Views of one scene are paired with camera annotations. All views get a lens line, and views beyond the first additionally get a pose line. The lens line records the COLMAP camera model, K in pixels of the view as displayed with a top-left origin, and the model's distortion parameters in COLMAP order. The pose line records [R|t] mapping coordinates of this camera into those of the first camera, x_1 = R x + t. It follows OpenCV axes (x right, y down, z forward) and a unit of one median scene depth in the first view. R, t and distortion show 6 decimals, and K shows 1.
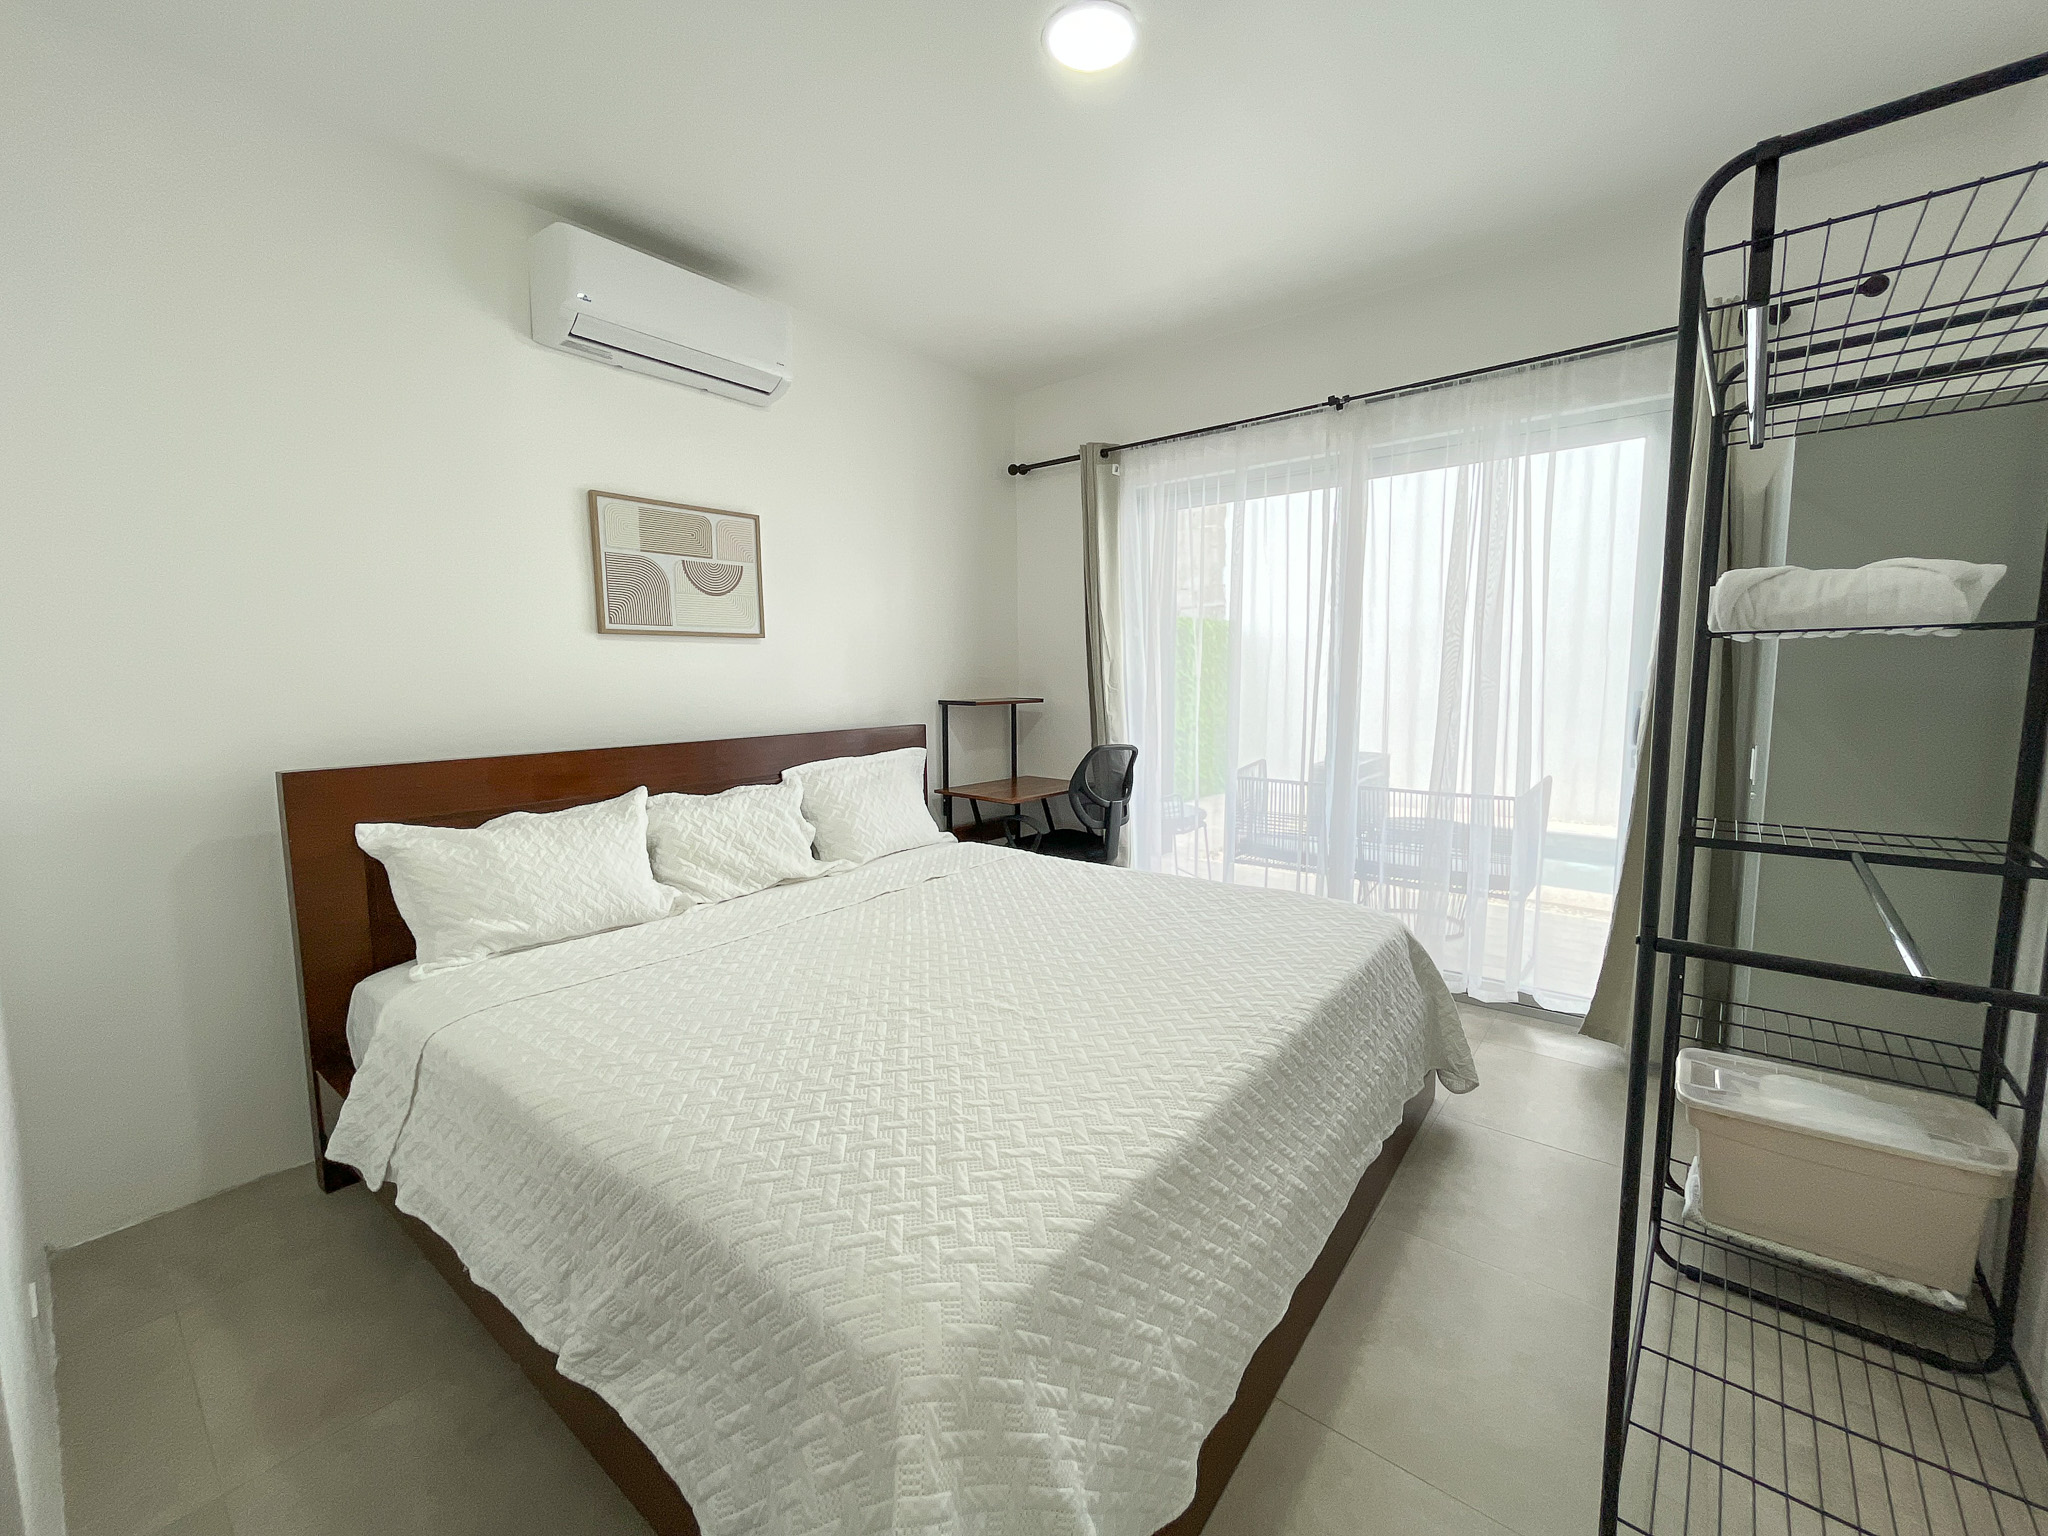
lens RADIAL K [[820.9, 0, 1025.0], [0, 820.9, 766.0], [0, 0, 1]] dist [-0.006581, 0.001235]
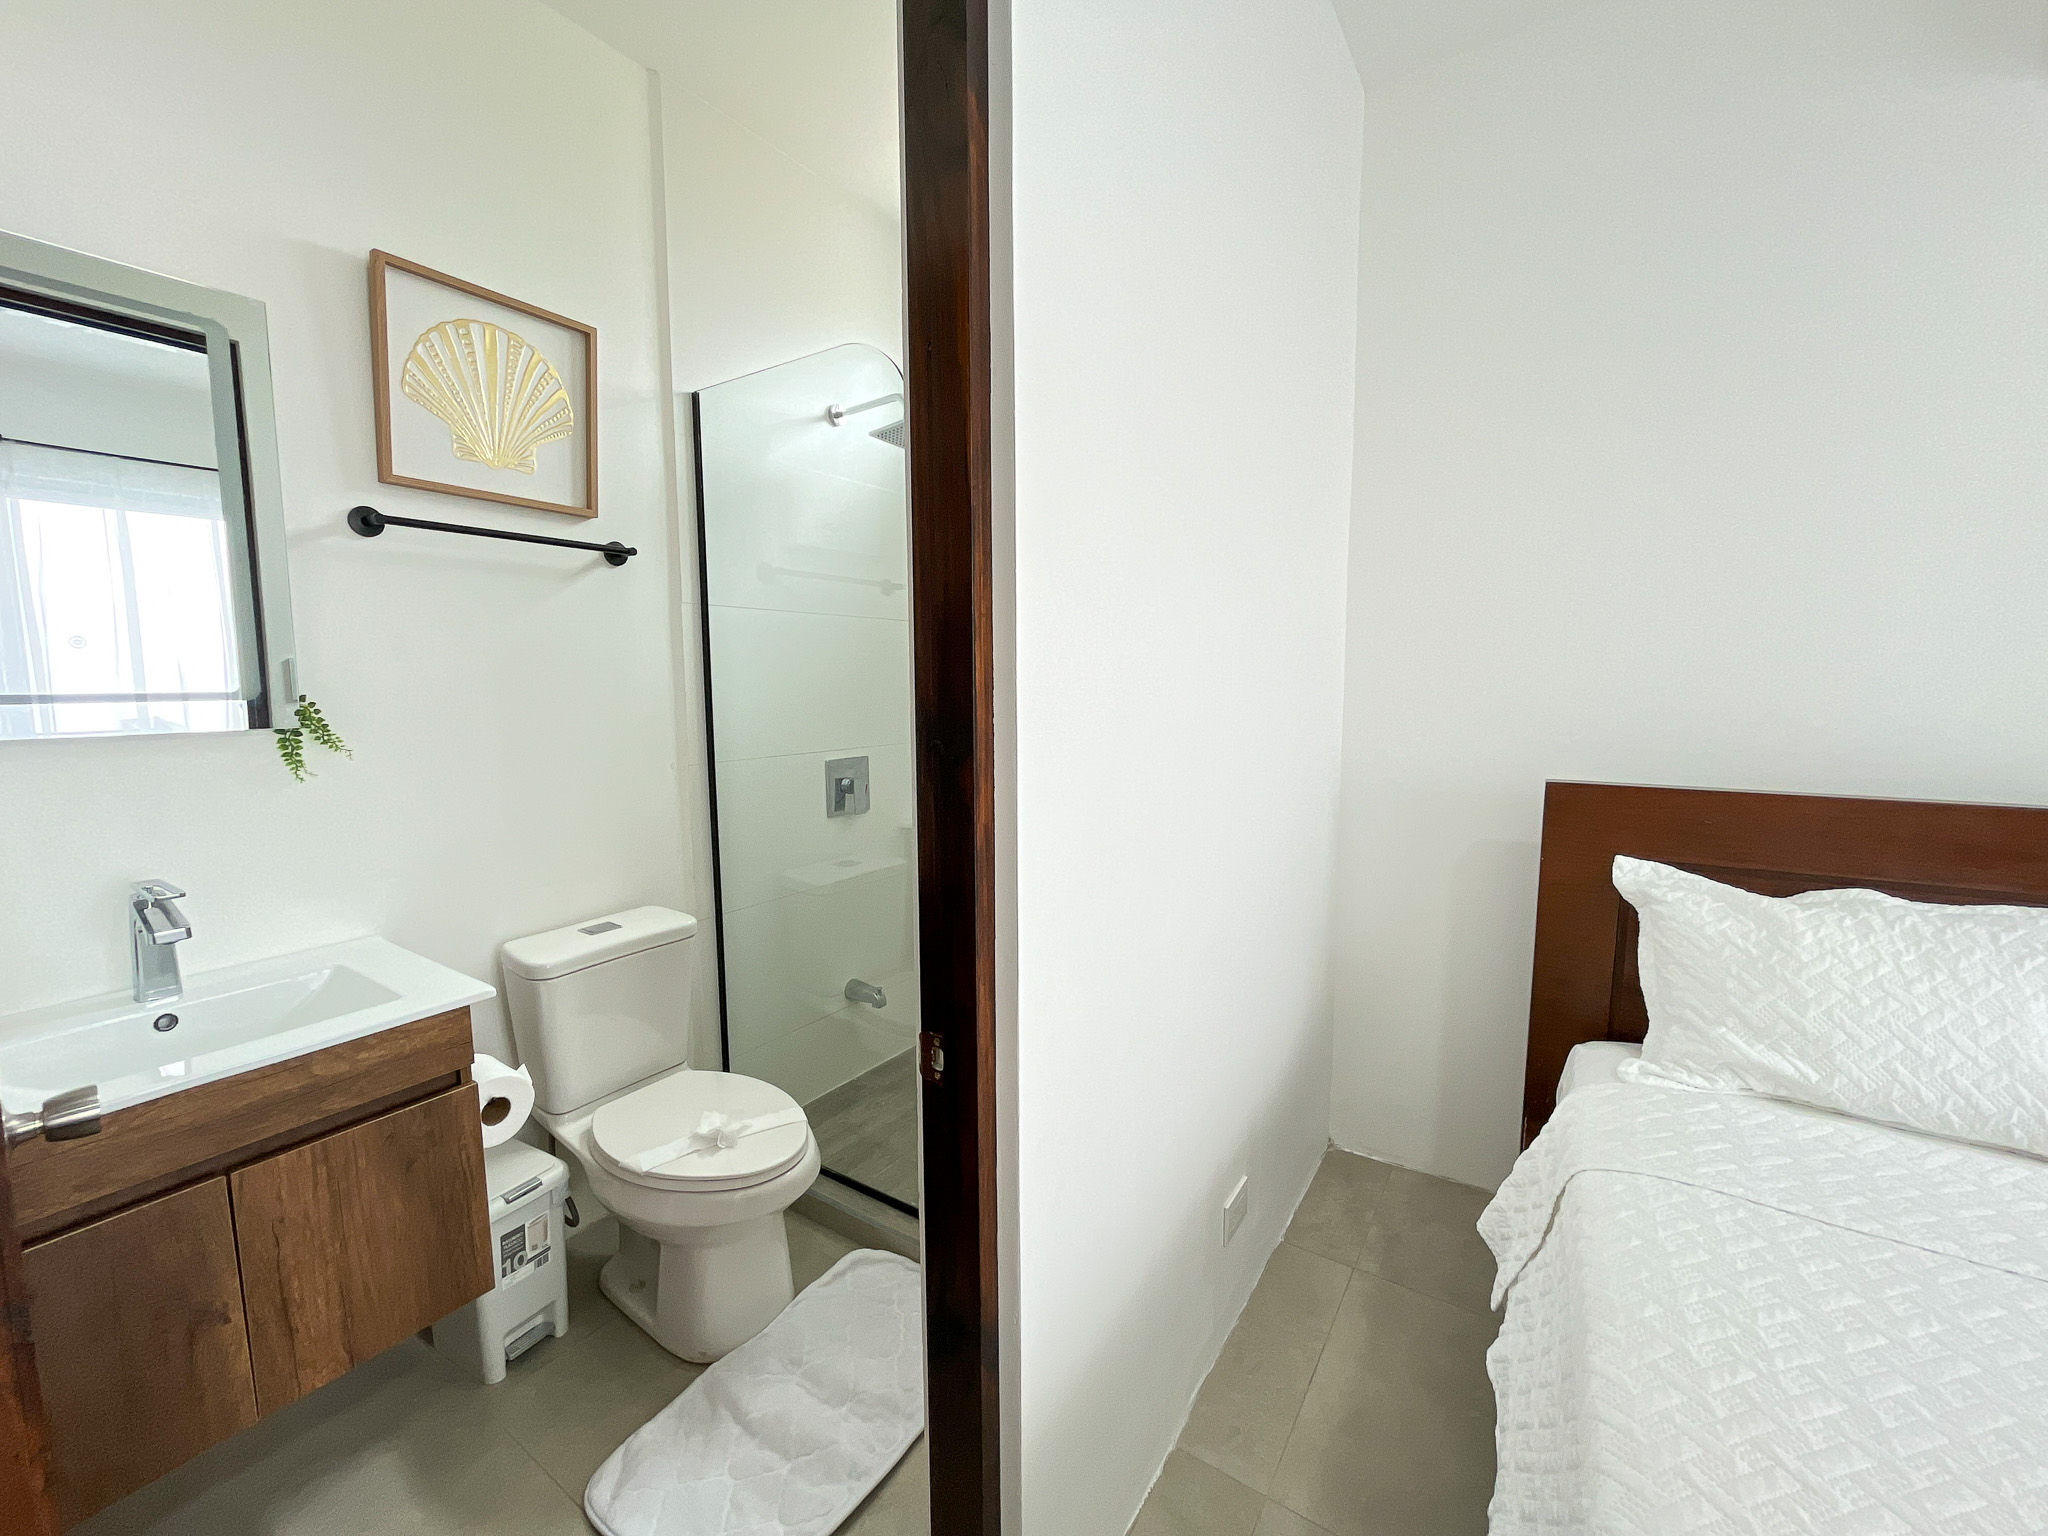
lens RADIAL K [[820.9, 0, 1023.3], [0, 820.9, 769.7], [0, 0, 1]] dist [-0.006581, 0.001235]
pose [[0.094710, 0.113382, -0.989027, -0.080395], [-0.110463, 0.988555, 0.102750, -0.031323], [0.989357, 0.099520, 0.106151, 0.321660]]
